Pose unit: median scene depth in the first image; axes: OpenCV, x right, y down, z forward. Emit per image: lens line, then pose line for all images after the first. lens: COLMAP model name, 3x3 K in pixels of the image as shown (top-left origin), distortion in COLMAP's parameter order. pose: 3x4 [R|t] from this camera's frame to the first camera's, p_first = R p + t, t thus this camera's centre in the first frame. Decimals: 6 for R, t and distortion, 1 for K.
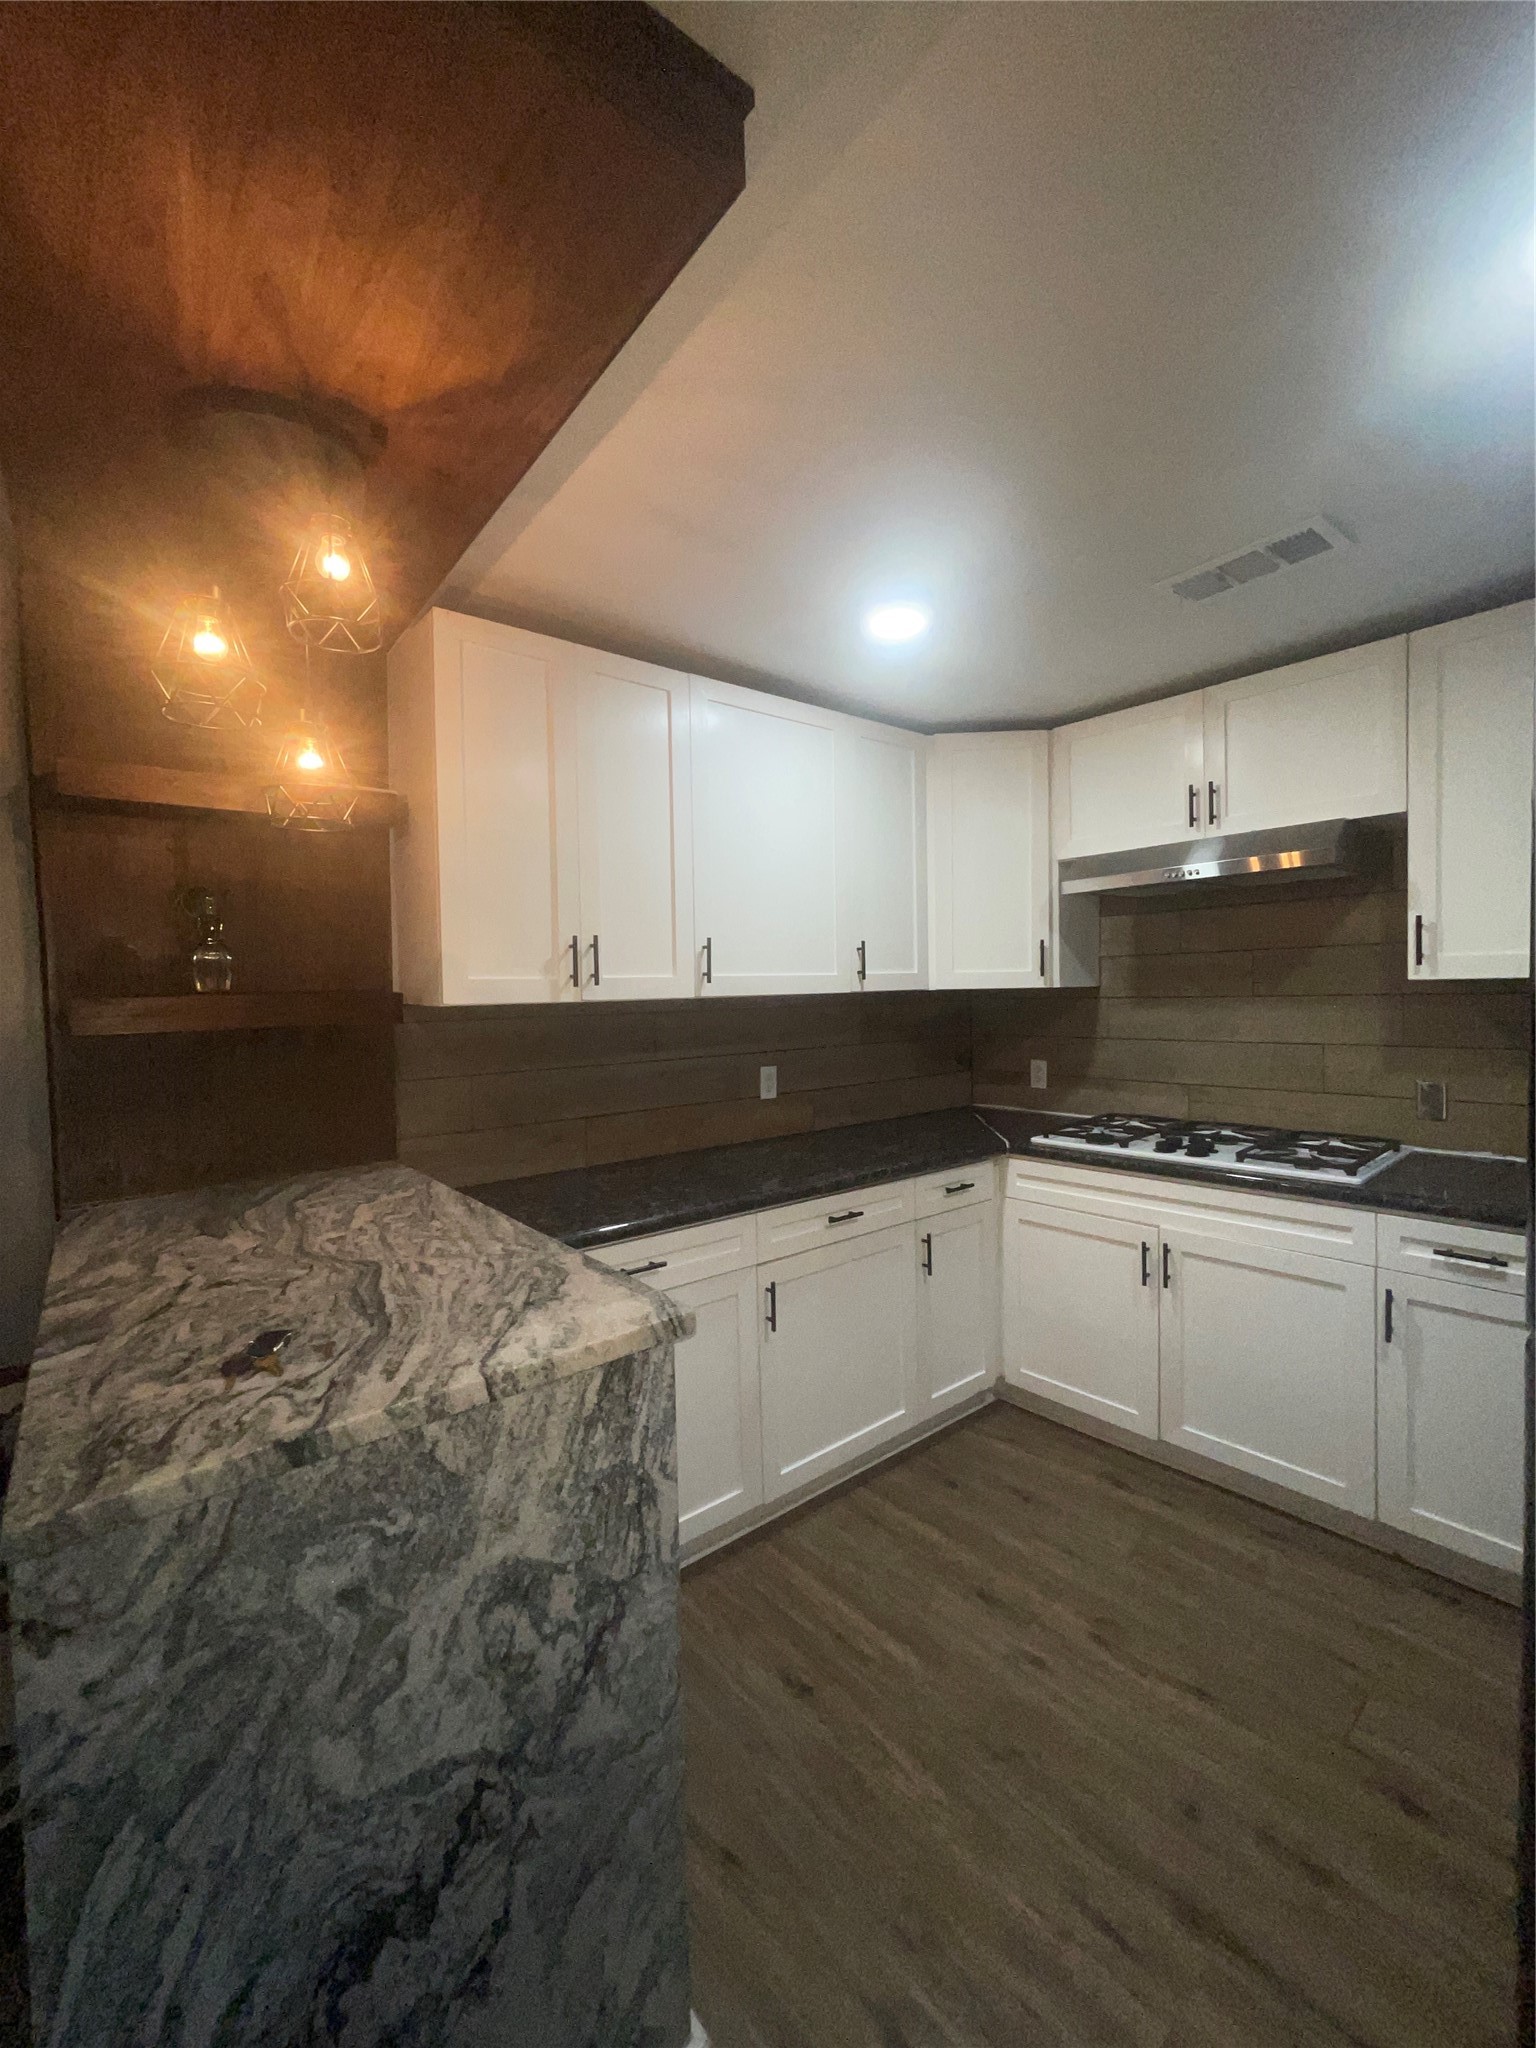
lens RADIAL K [[828.3, 0, 770.7], [0, 828.3, 1017.6], [0, 0, 1]] dist [-0.002409, -0.000091]
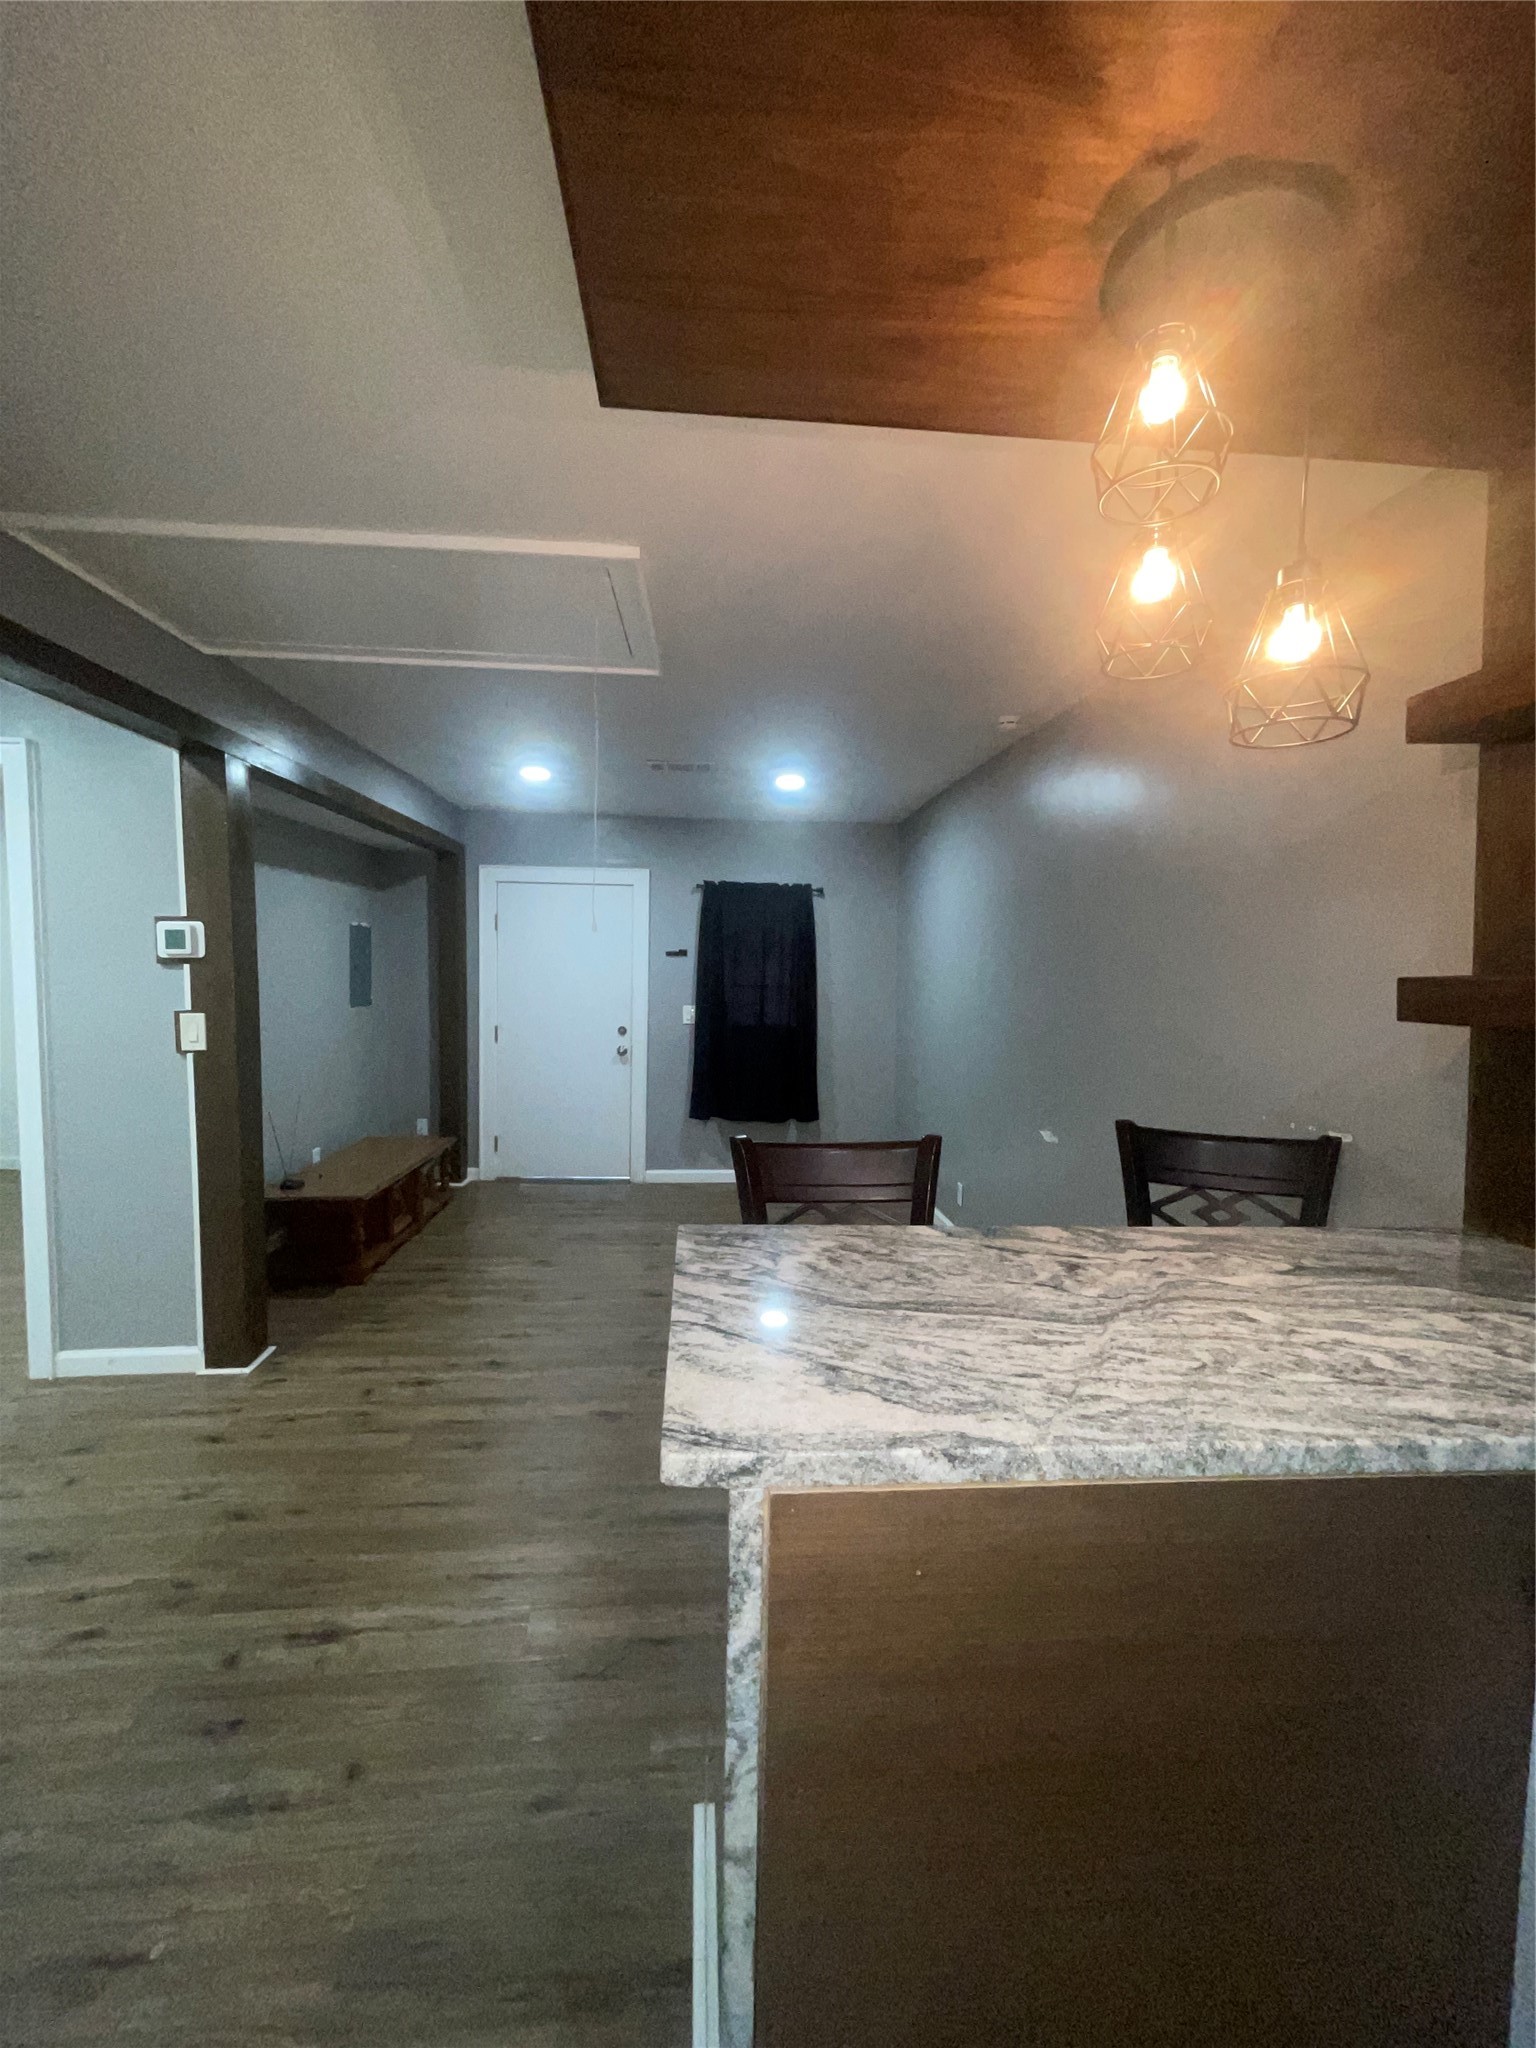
lens RADIAL K [[828.3, 0, 769.1], [0, 828.3, 1022.9], [0, 0, 1]] dist [-0.002409, -0.000091]
pose [[-0.559801, 0.064352, -0.826125, 0.328535], [-0.035451, 0.994207, 0.101467, -0.054042], [0.827868, 0.086089, -0.554277, 1.186881]]
